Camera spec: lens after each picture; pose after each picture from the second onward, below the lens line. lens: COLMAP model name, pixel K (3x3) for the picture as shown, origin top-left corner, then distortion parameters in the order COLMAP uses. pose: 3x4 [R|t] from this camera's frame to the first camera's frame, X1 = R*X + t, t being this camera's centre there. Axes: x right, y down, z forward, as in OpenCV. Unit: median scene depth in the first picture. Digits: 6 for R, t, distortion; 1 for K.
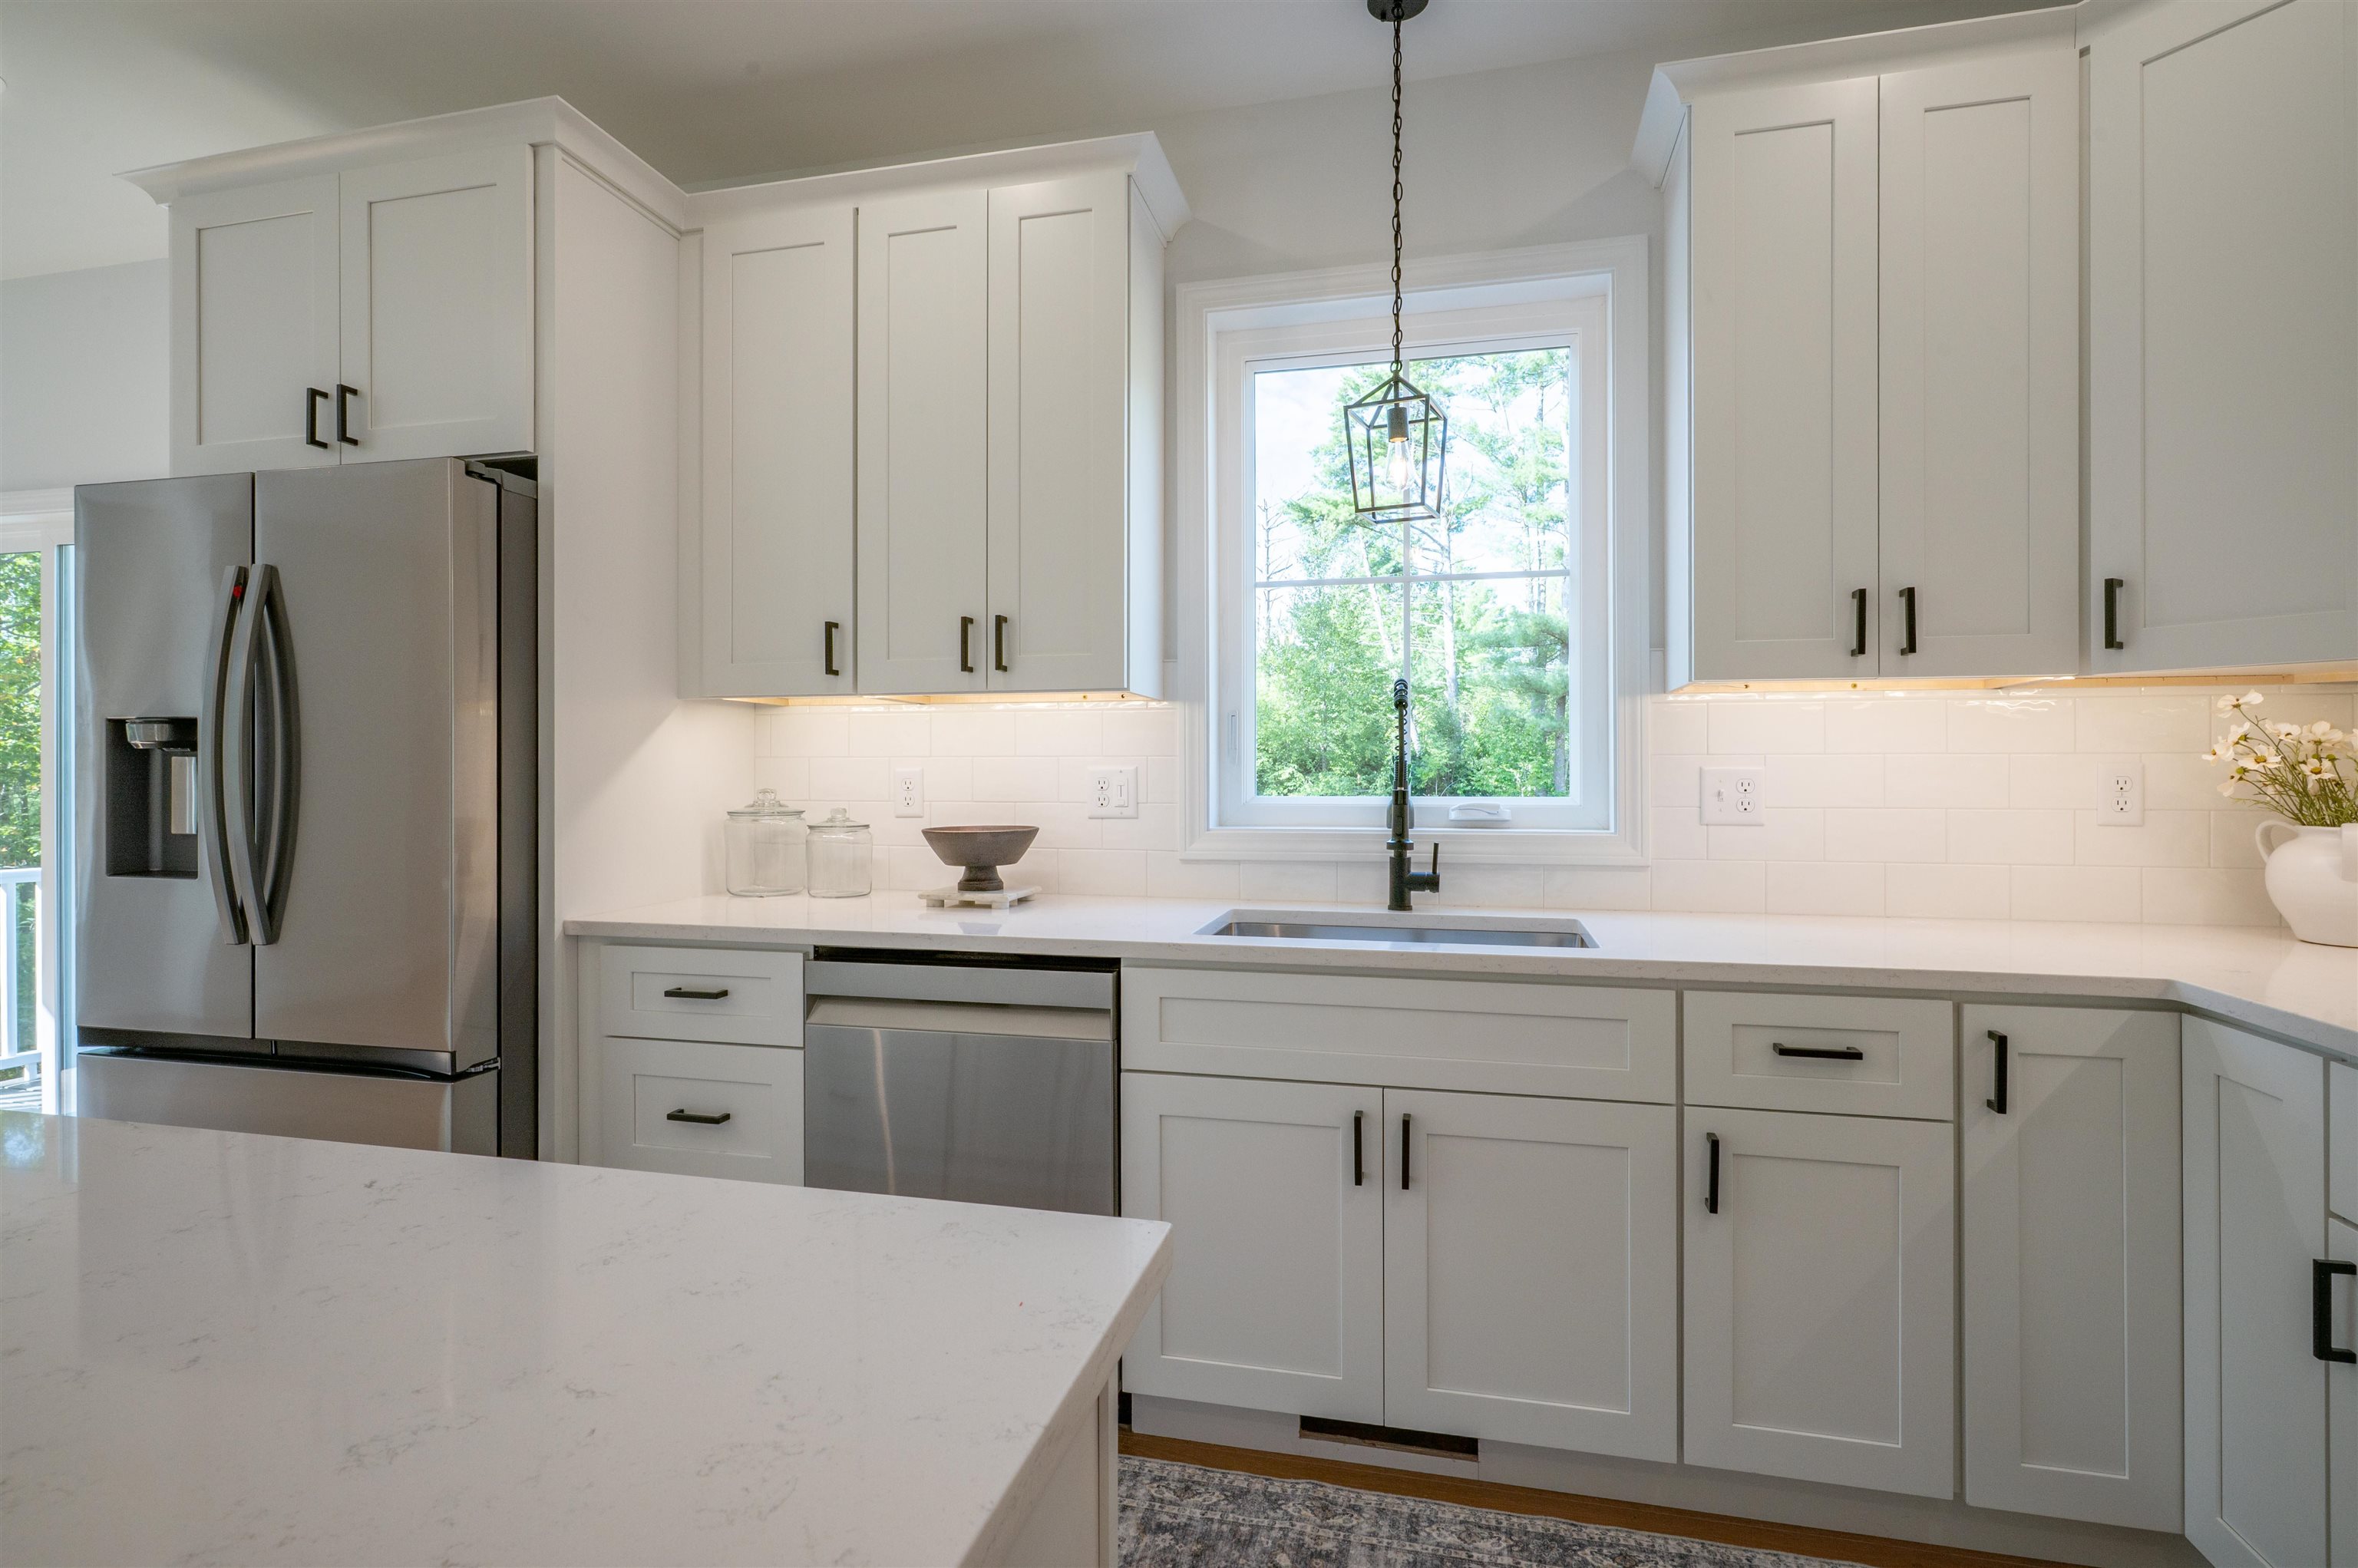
lens RADIAL K [[1153.8, 0, 1182.2], [0, 1153.8, 772.5], [0, 0, 1]] dist [-0.003154, 0.001067]
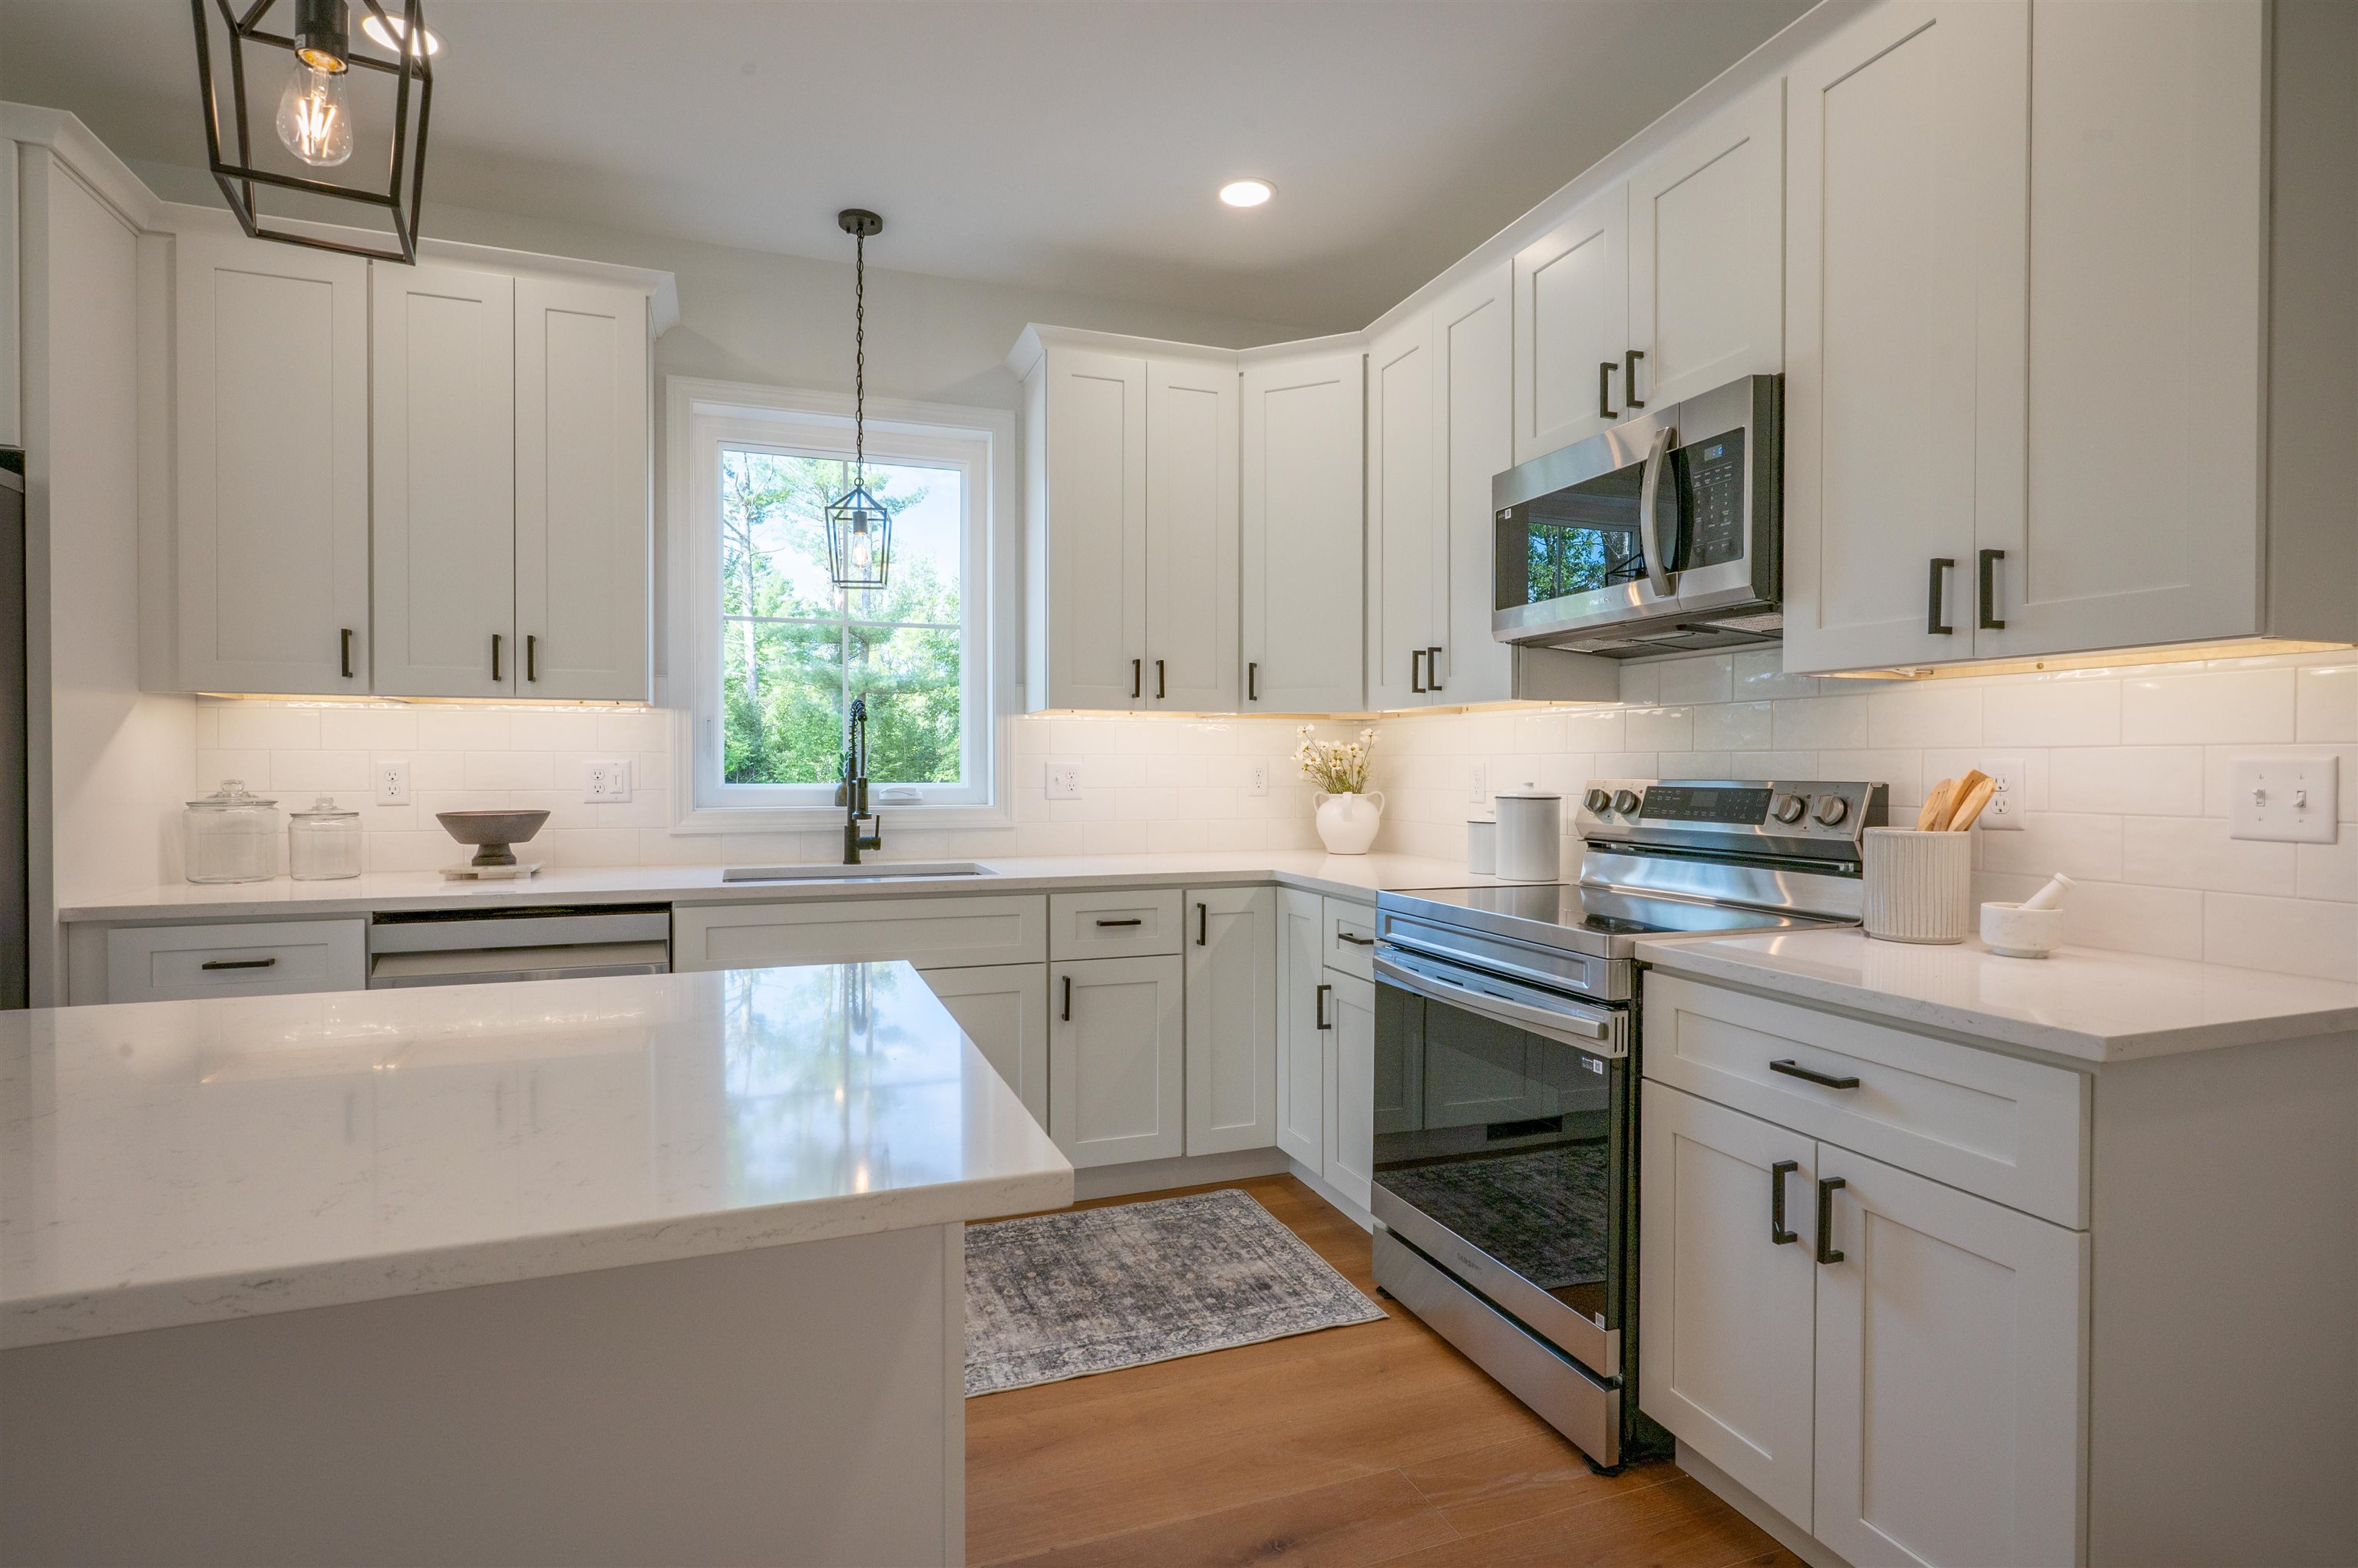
lens RADIAL K [[1146.6, 0, 1194.1], [0, 1146.6, 778.5], [0, 0, 1]] dist [-0.002065, 0.000266]
pose [[0.821073, -0.004156, 0.570809, -0.280835], [-0.002041, 0.999946, 0.010217, 0.000778], [-0.570820, -0.009554, 0.821020, -0.400748]]
